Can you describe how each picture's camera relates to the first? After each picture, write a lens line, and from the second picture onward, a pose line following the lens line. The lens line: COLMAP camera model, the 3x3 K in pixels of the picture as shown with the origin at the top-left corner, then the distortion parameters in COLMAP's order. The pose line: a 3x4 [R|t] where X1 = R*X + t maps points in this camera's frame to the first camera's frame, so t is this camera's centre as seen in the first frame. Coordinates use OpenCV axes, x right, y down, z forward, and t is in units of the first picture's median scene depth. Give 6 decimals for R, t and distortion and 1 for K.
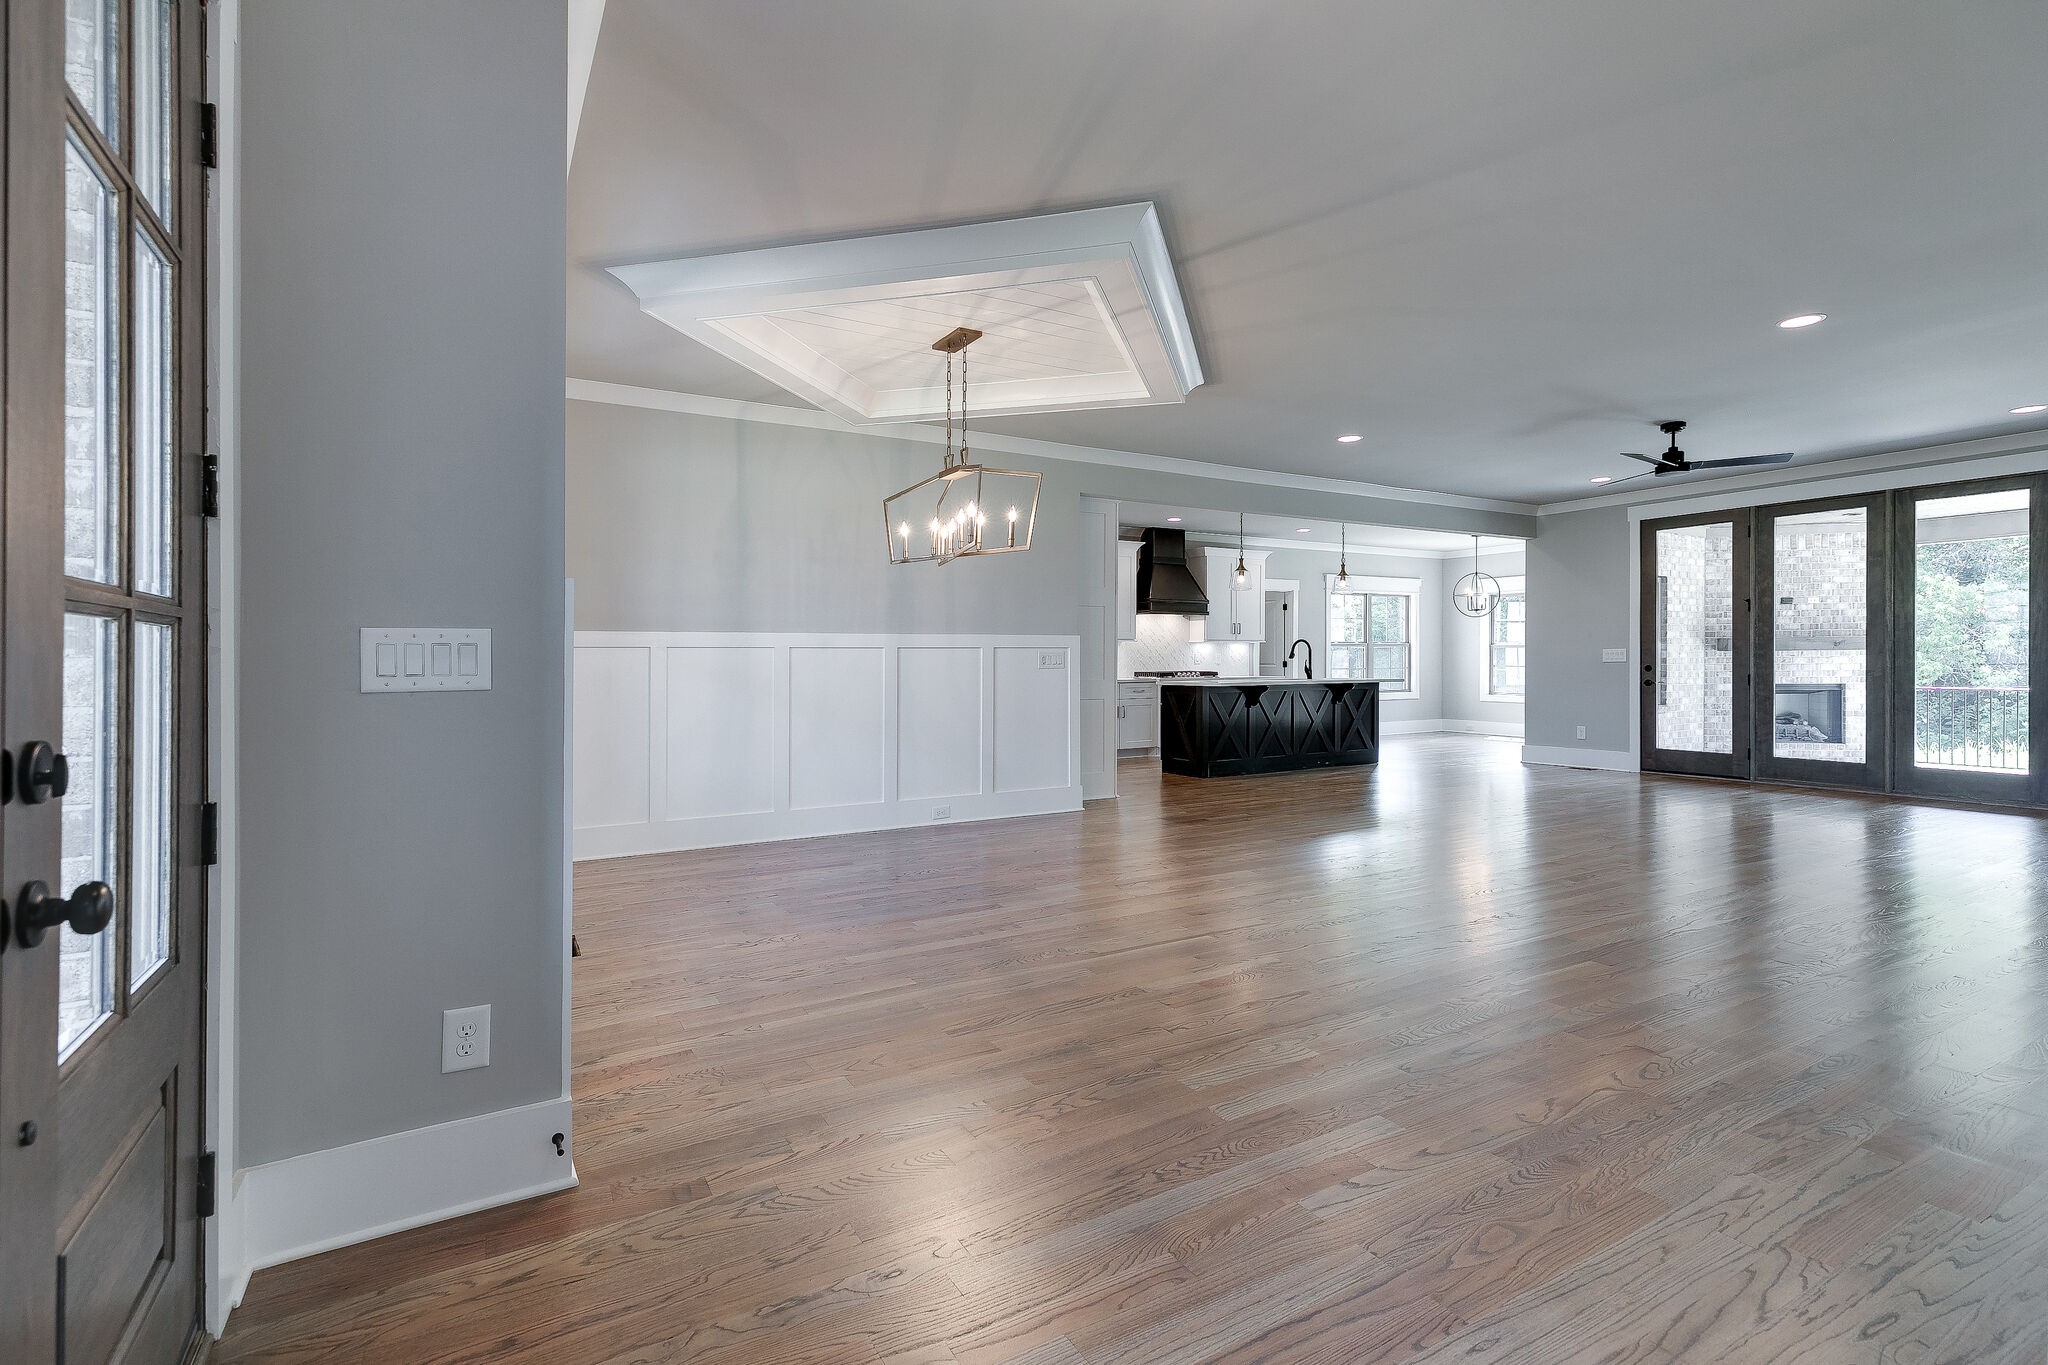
lens RADIAL K [[1002.1, 0, 1001.2], [0, 1002.1, 651.2], [0, 0, 1]] dist [0.003005, -0.005511]
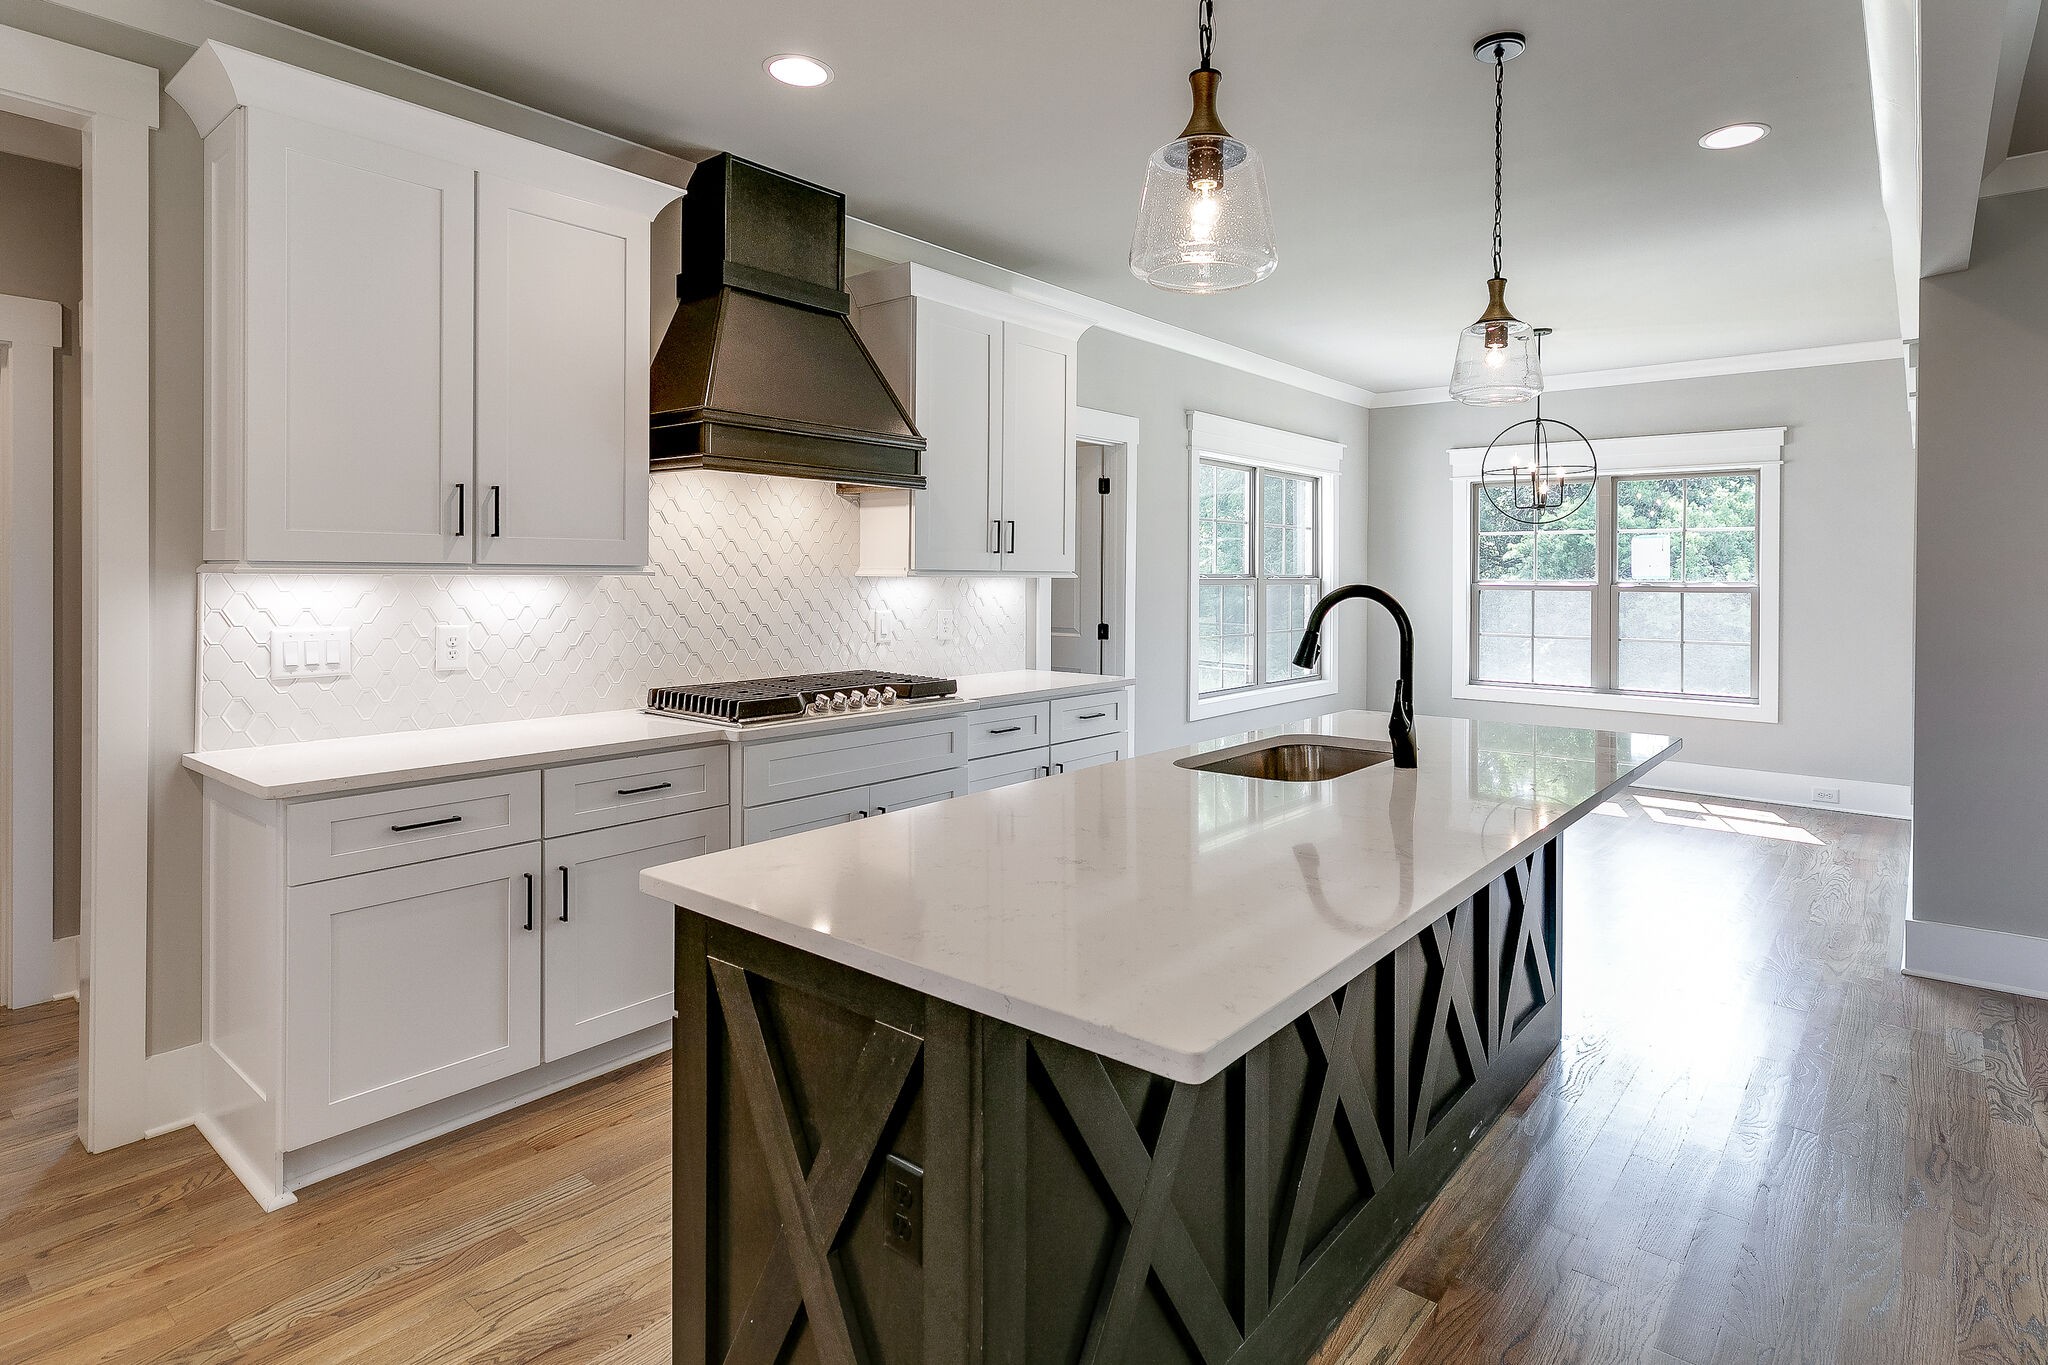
lens RADIAL K [[1069.0, 0, 1075.4], [0, 1069.0, 573.6], [0, 0, 1]] dist [0.001250, -0.000039]
pose [[0.923635, 0.008120, 0.383188, 0.156179], [-0.010120, 0.999944, 0.003204, -0.015192], [-0.383141, -0.006837, 0.923665, 0.849637]]
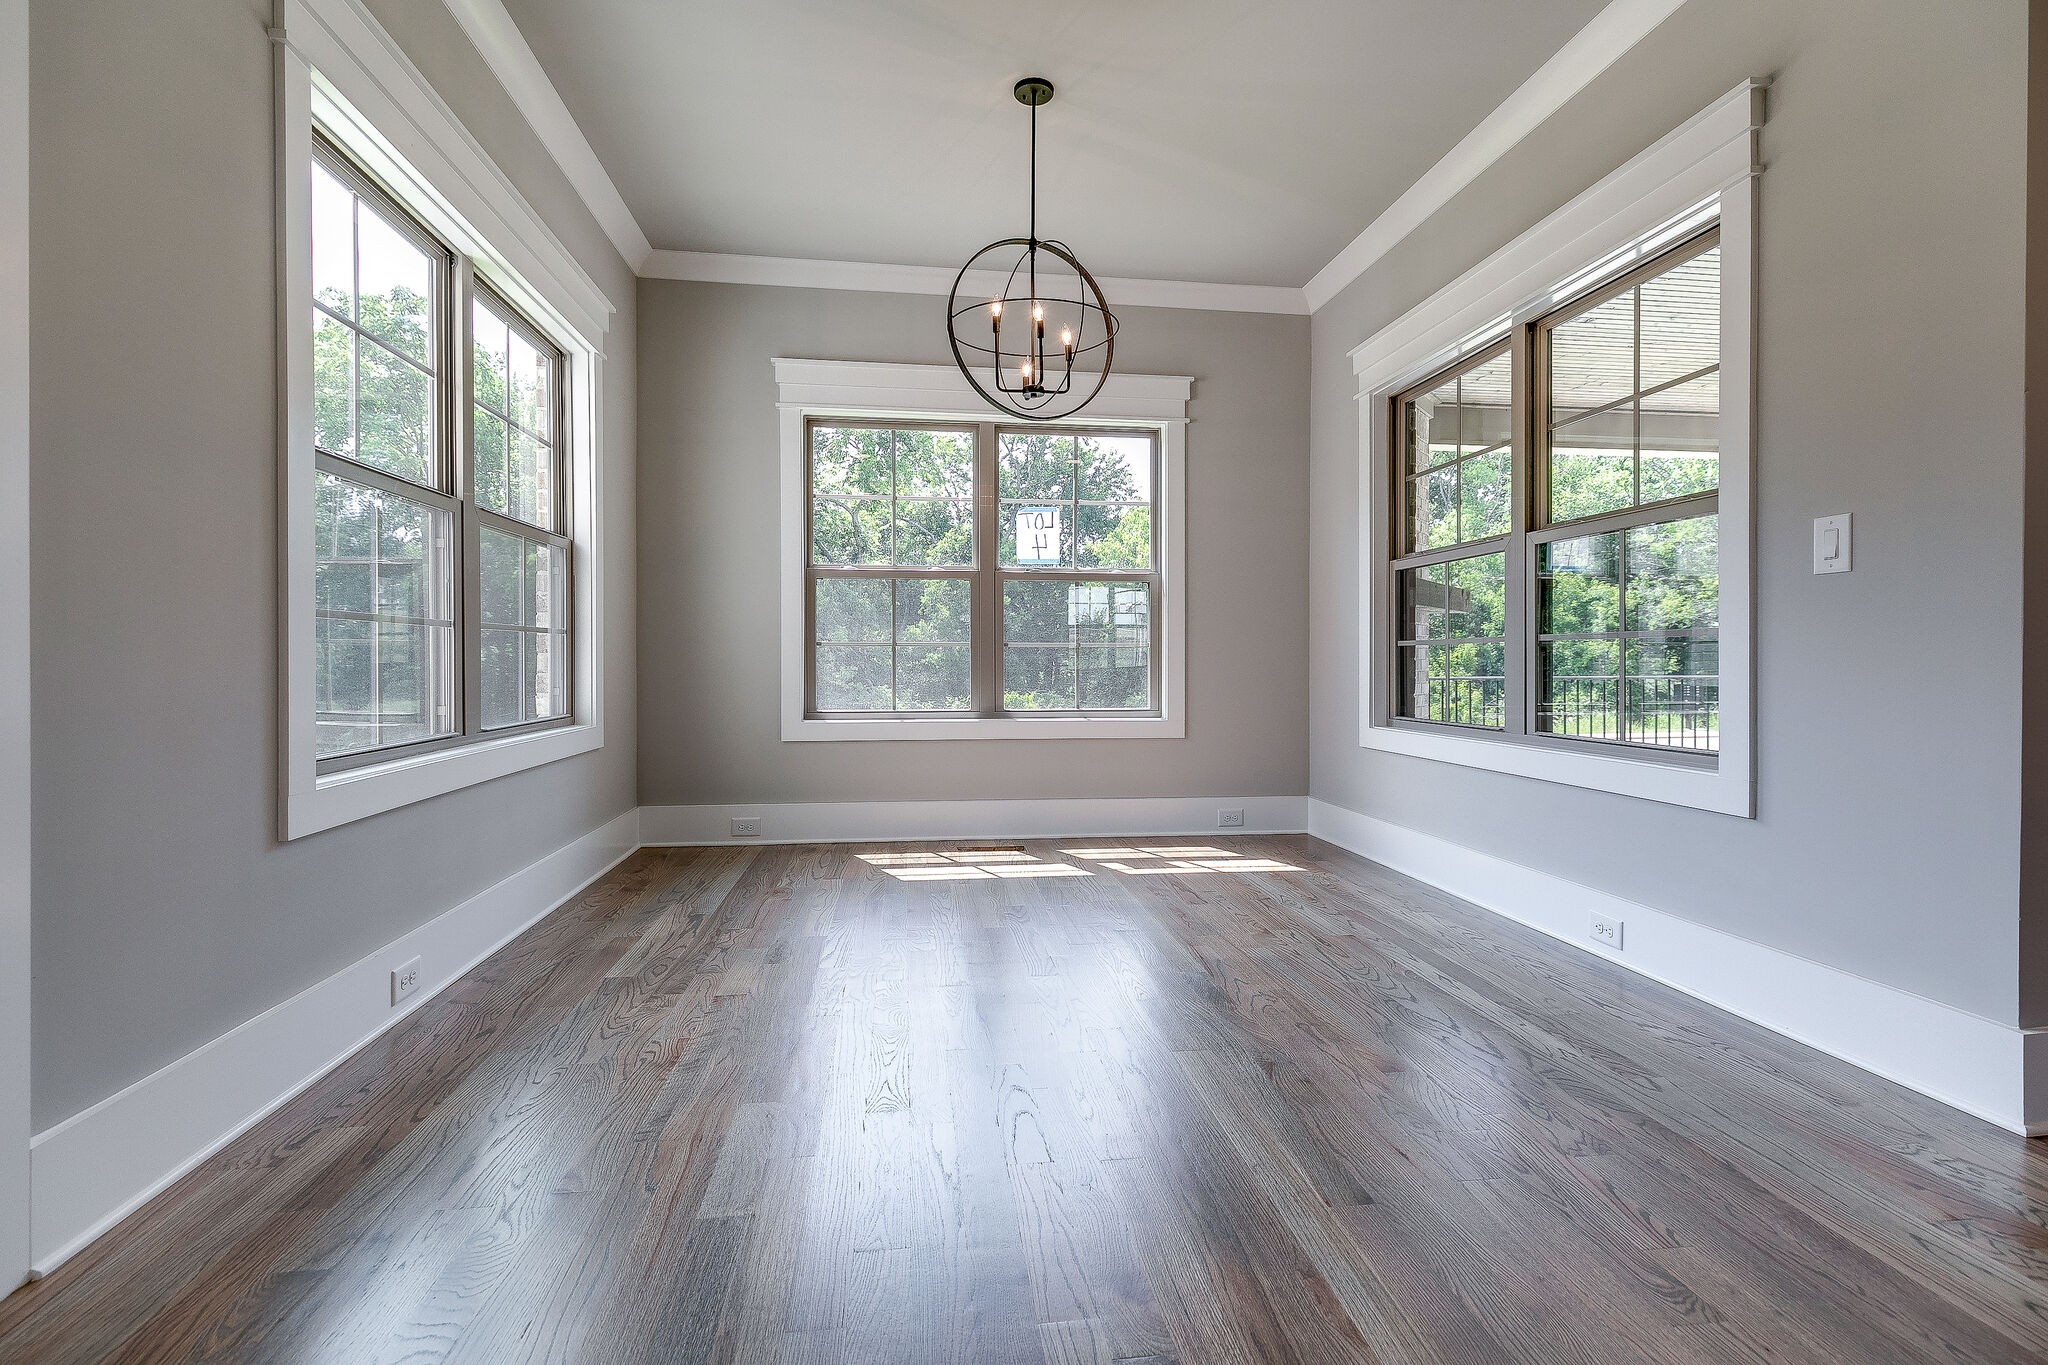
lens RADIAL K [[932.6, 0, 1013.6], [0, 932.6, 677.2], [0, 0, 1]] dist [0.000279, -0.000525]
pose [[0.340466, 0.004127, 0.940248, 0.325974], [0.001085, 0.999988, -0.004782, 0.044059], [-0.940256, 0.002648, 0.340458, 1.197431]]
